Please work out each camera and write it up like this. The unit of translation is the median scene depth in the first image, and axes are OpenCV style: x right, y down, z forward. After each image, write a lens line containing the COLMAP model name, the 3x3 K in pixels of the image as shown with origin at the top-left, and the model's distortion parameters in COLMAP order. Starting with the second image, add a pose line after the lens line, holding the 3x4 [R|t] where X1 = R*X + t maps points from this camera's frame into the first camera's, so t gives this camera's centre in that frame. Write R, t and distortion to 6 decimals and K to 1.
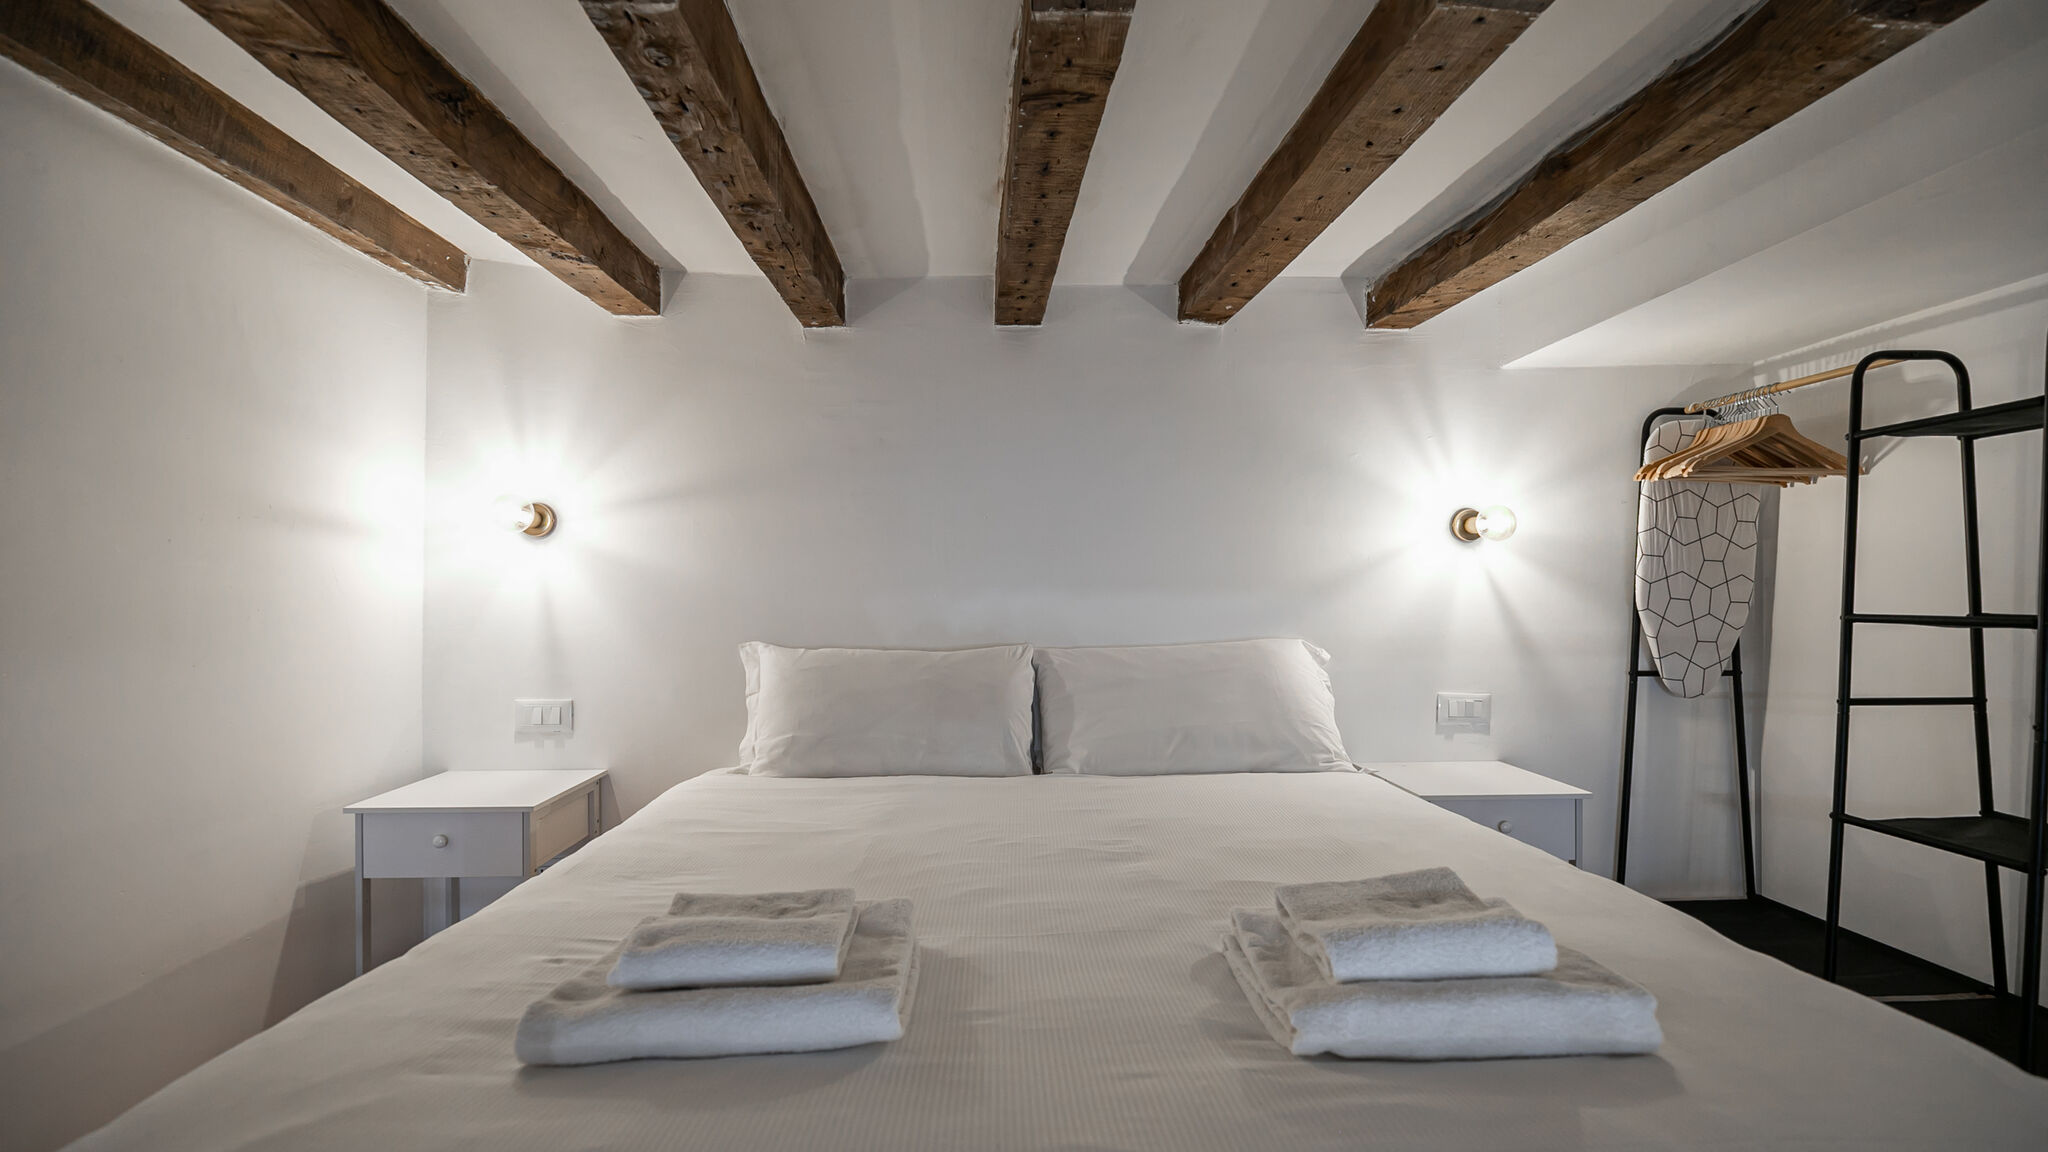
lens RADIAL K [[948.8, 0, 1038.9], [0, 948.8, 573.5], [0, 0, 1]] dist [-0.013223, 0.002350]
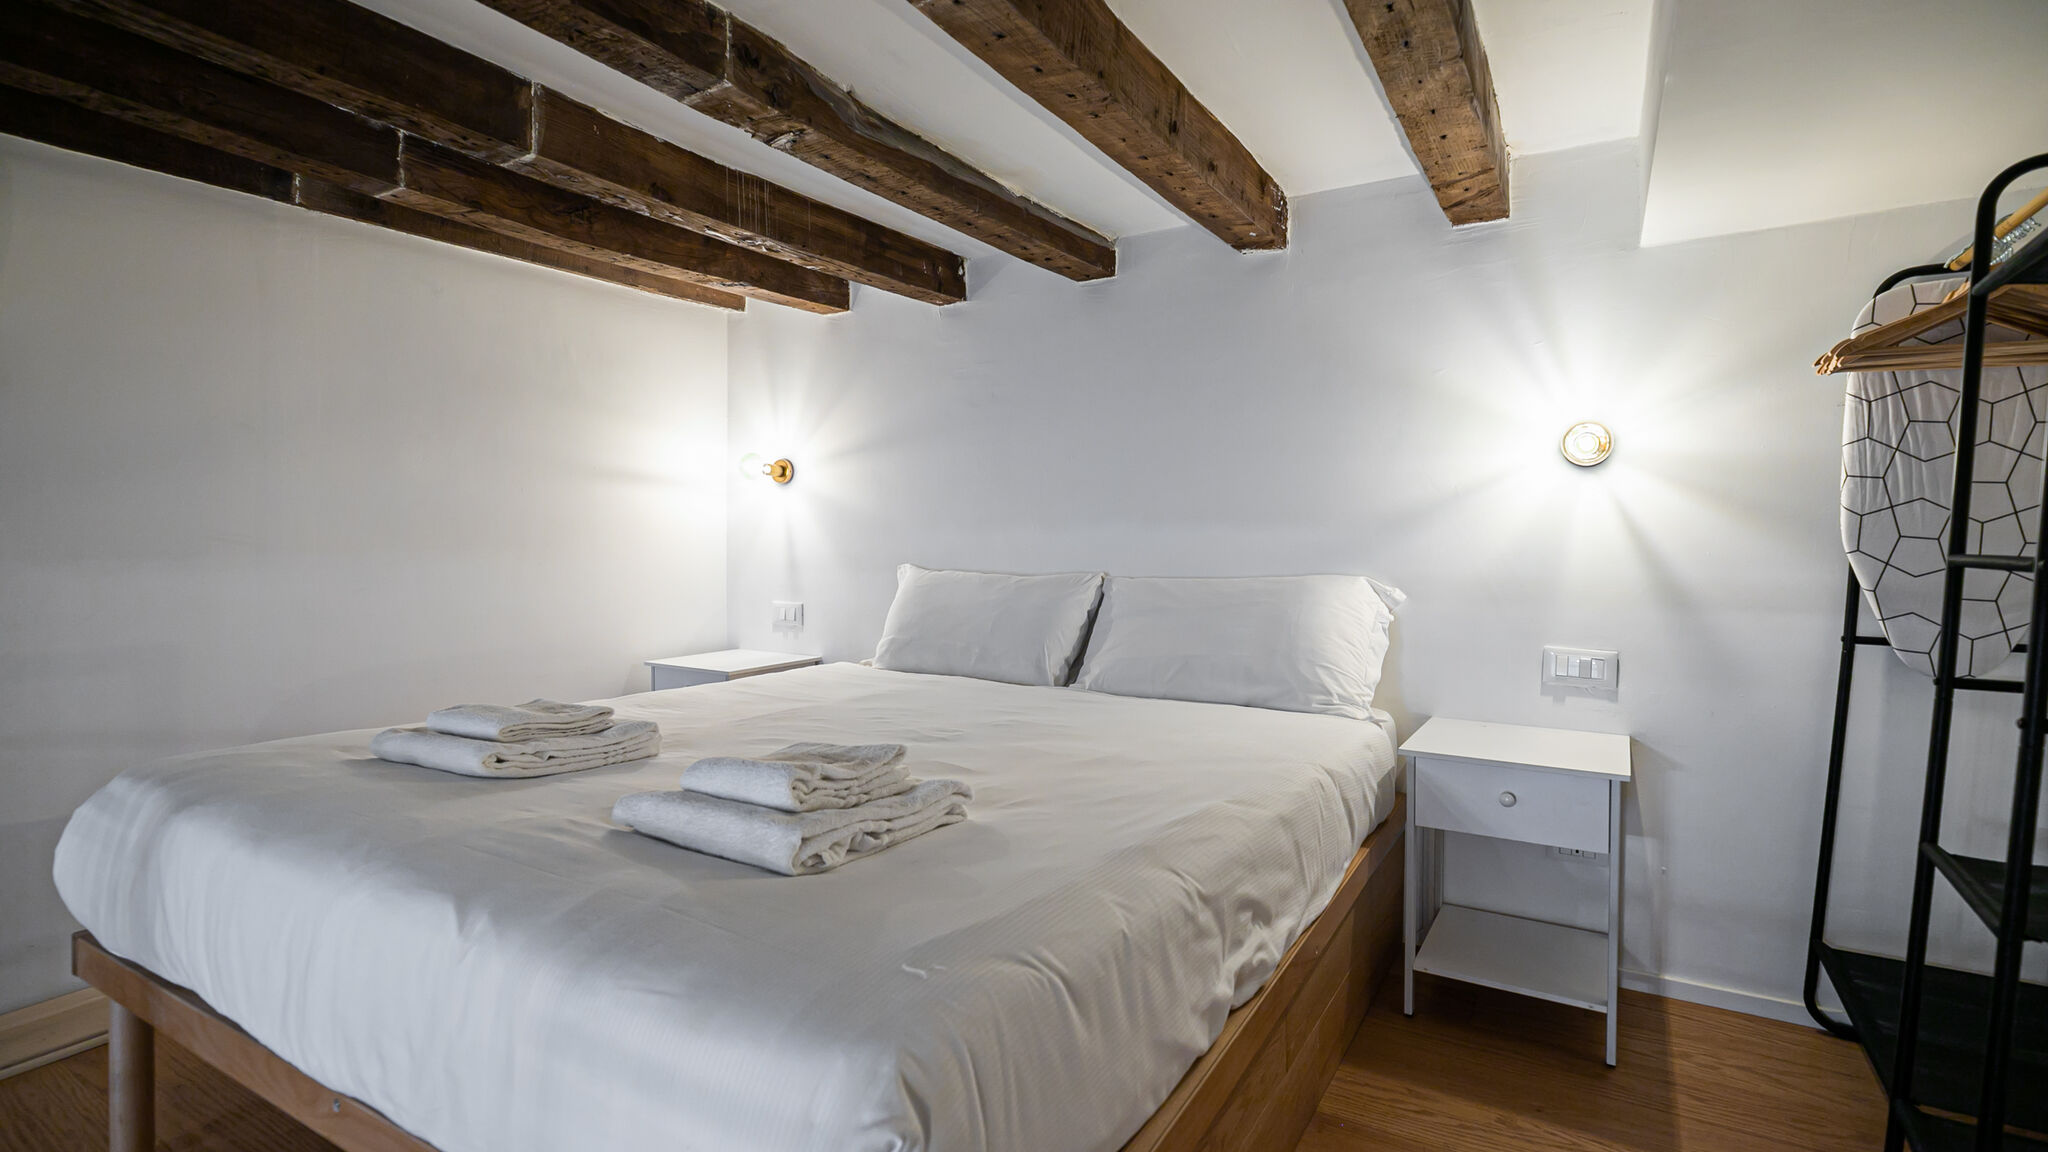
lens RADIAL K [[948.8, 0, 1023.9], [0, 948.8, 539.8], [0, 0, 1]] dist [-0.013223, 0.002350]
pose [[0.829342, 0.011392, -0.558625, 0.534075], [0.001051, 0.999759, 0.021948, 0.012964], [0.558740, -0.018790, 0.829130, 0.048129]]
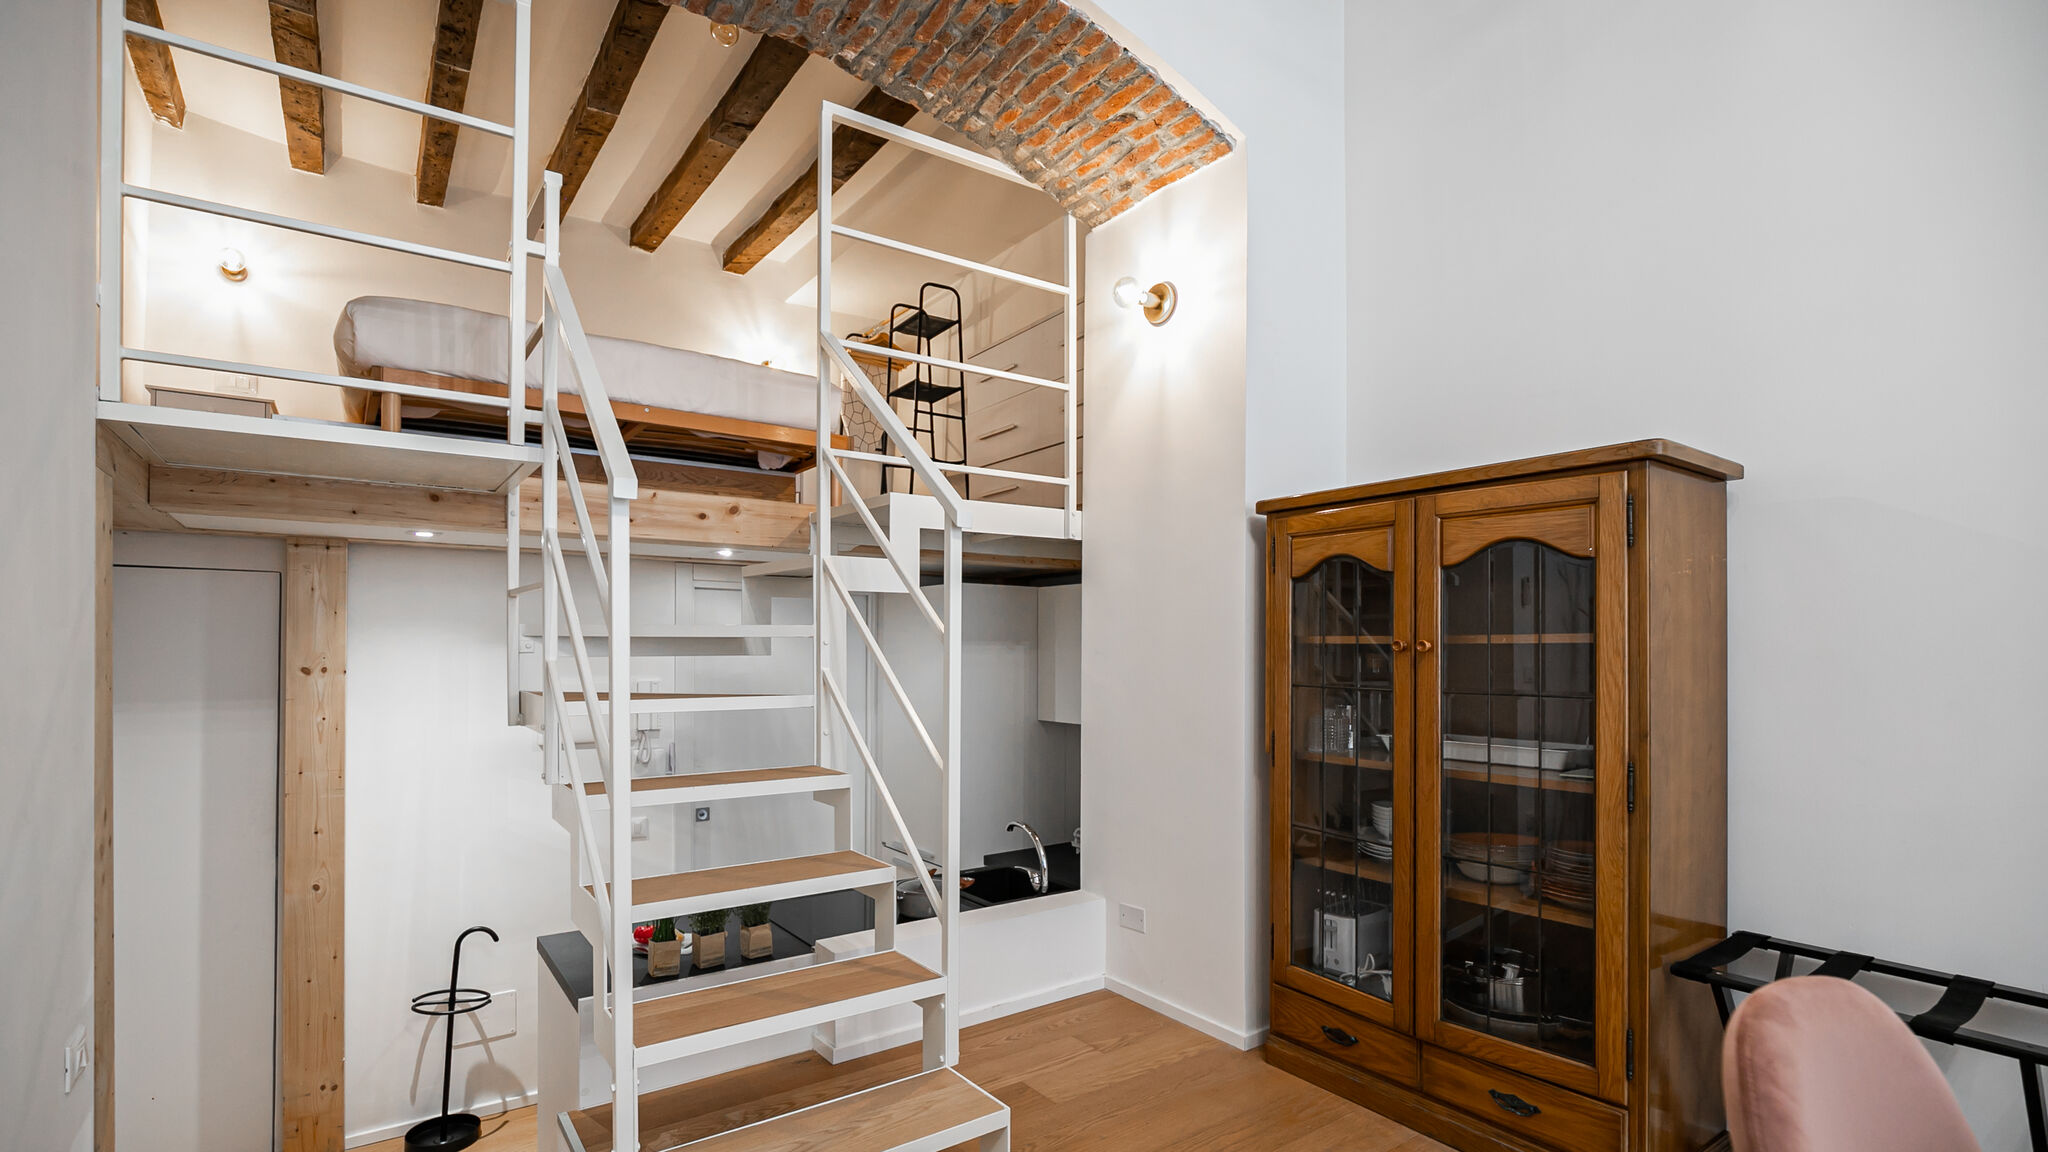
lens RADIAL K [[948.8, 0, 1043.8], [0, 948.8, 628.0], [0, 0, 1]] dist [-0.013223, 0.002350]
pose [[0.845019, 0.016287, 0.534488, -0.182586], [-0.010941, 0.999853, -0.013169, 0.603459], [-0.534624, 0.005280, 0.845074, -1.261436]]
